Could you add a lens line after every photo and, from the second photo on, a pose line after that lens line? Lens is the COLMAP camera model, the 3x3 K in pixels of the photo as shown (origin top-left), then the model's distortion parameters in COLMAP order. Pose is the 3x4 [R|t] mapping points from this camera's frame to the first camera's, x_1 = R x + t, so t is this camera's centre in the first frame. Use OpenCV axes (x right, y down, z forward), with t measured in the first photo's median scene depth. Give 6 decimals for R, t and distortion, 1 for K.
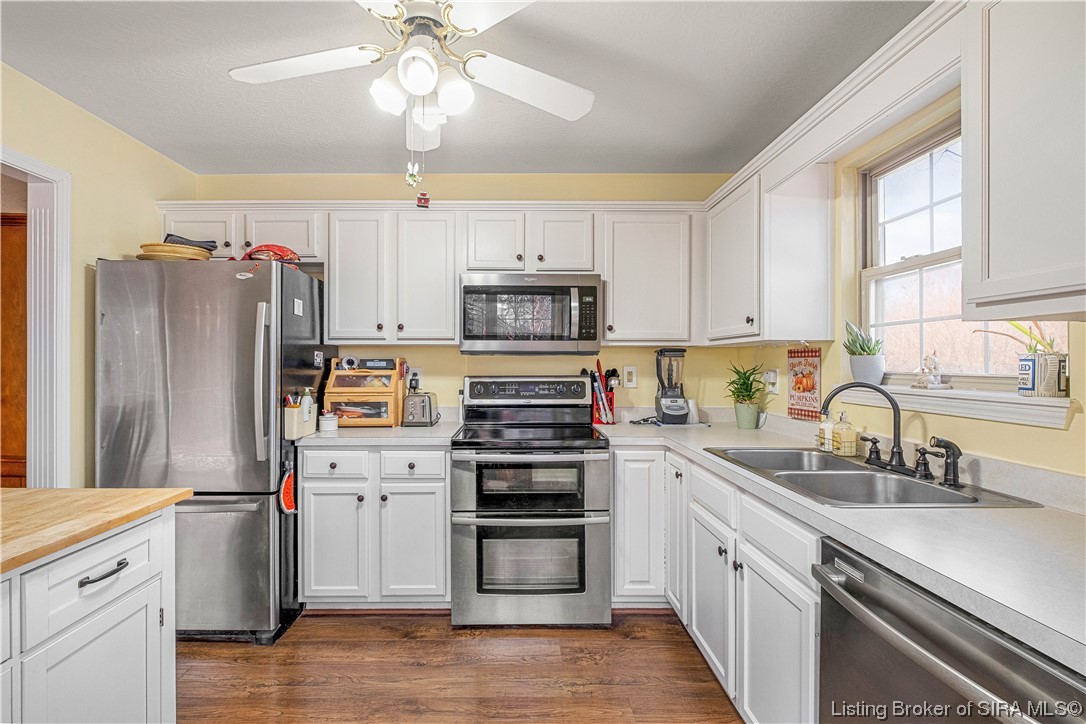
lens RADIAL K [[478.1, 0, 519.2], [0, 478.1, 362.9], [0, 0, 1]] dist [0.000367, -0.003774]
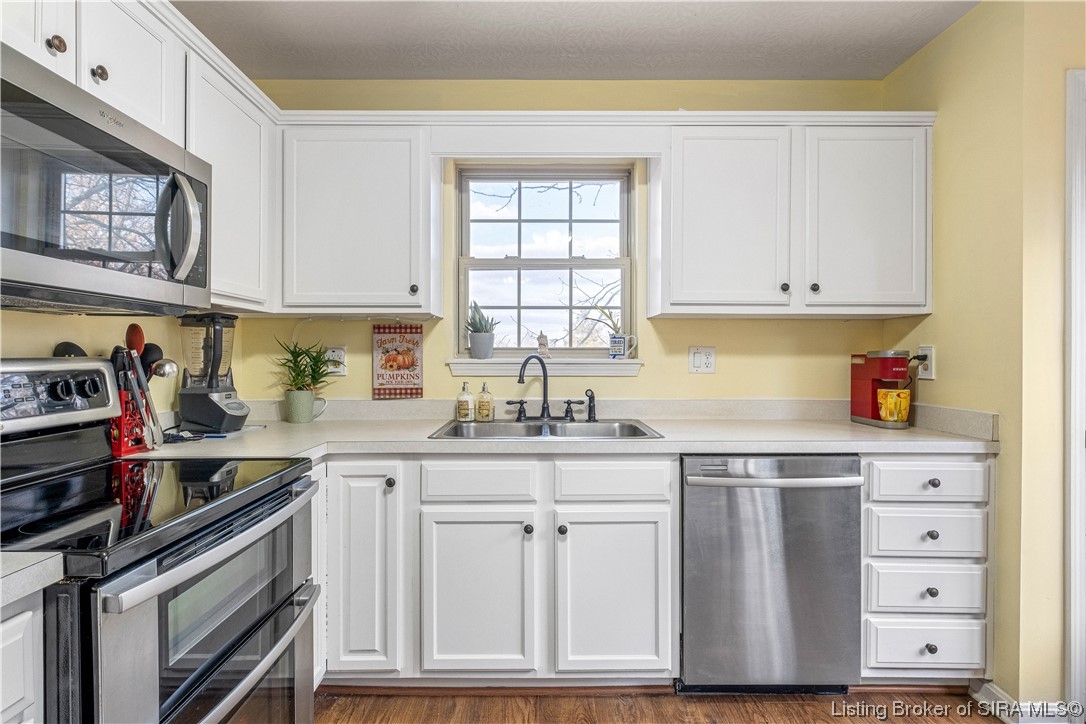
lens RADIAL K [[538.5, 0, 531.1], [0, 538.5, 357.7], [0, 0, 1]] dist [-0.005269, -0.001116]
pose [[-0.000379, -0.005983, 0.999982, -0.480610], [-0.002697, 0.999978, 0.005982, 0.029256], [-0.999996, -0.002694, -0.000396, 0.730782]]
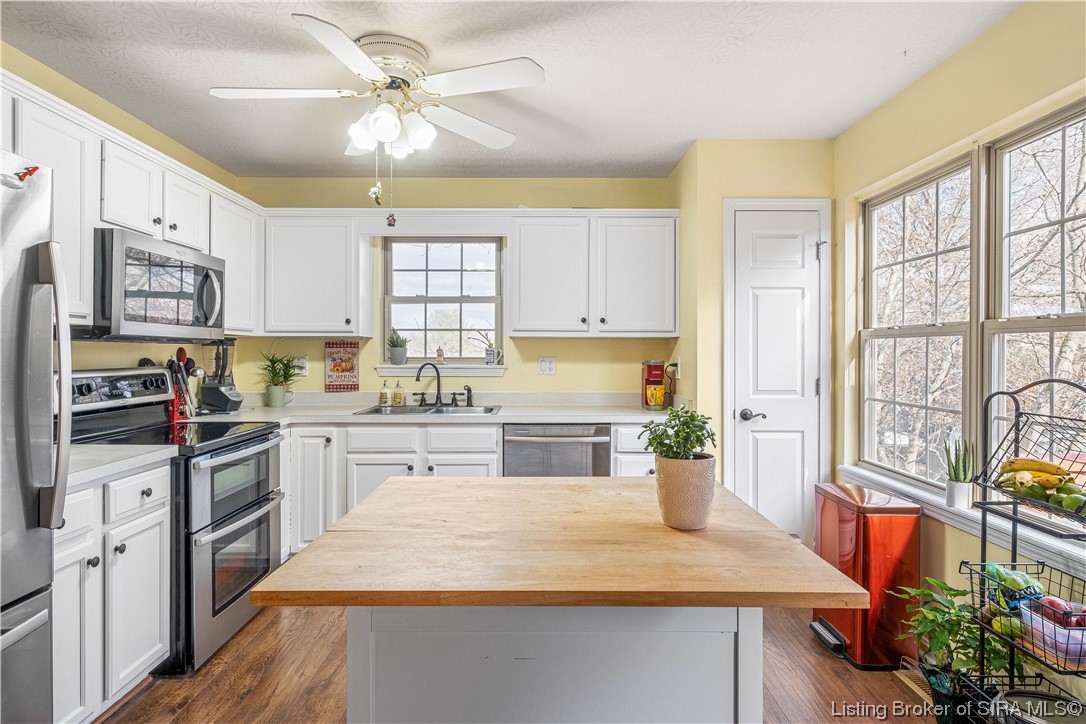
lens RADIAL K [[591.4, 0, 539.7], [0, 591.4, 353.3], [0, 0, 1]] dist [-0.005512, 0.001504]
pose [[-0.002110, -0.002522, 0.999995, -1.159319], [-0.003855, 0.999989, 0.002514, -0.002060], [-0.999990, -0.003849, -0.002120, 0.414259]]
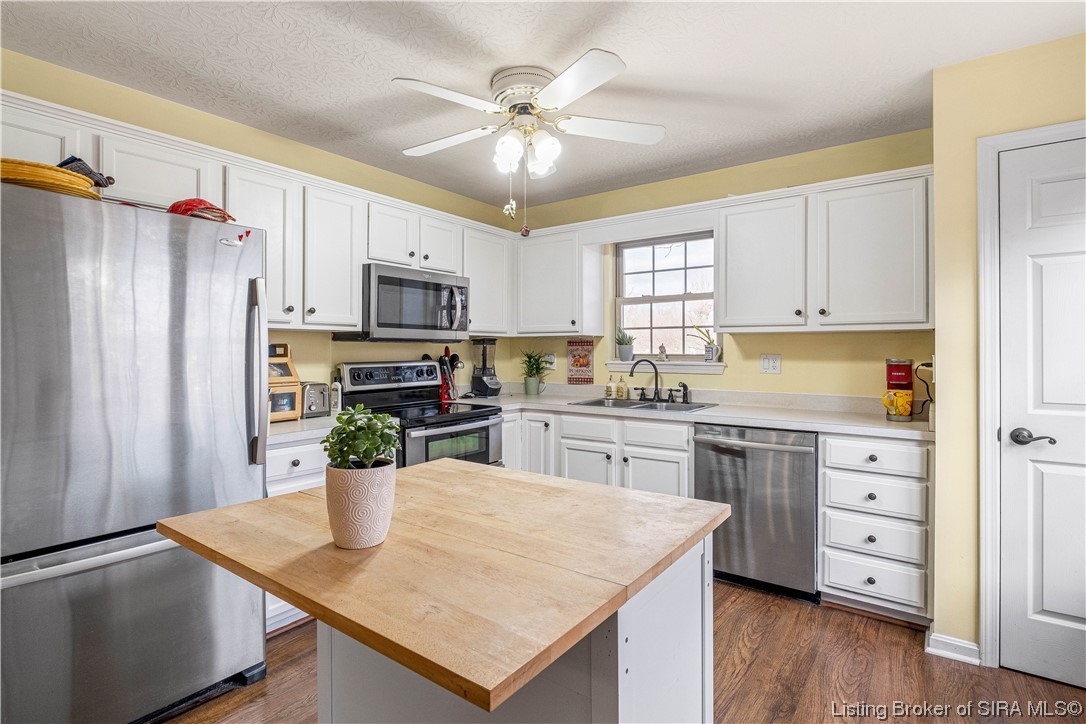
lens RADIAL K [[538.5, 0, 538.2], [0, 538.5, 347.1], [0, 0, 1]] dist [-0.005269, -0.001116]
pose [[0.594886, 0.002199, 0.803807, -0.956621], [-0.000057, 0.999996, -0.002693, -0.001992], [-0.803810, 0.001556, 0.594884, 0.026604]]
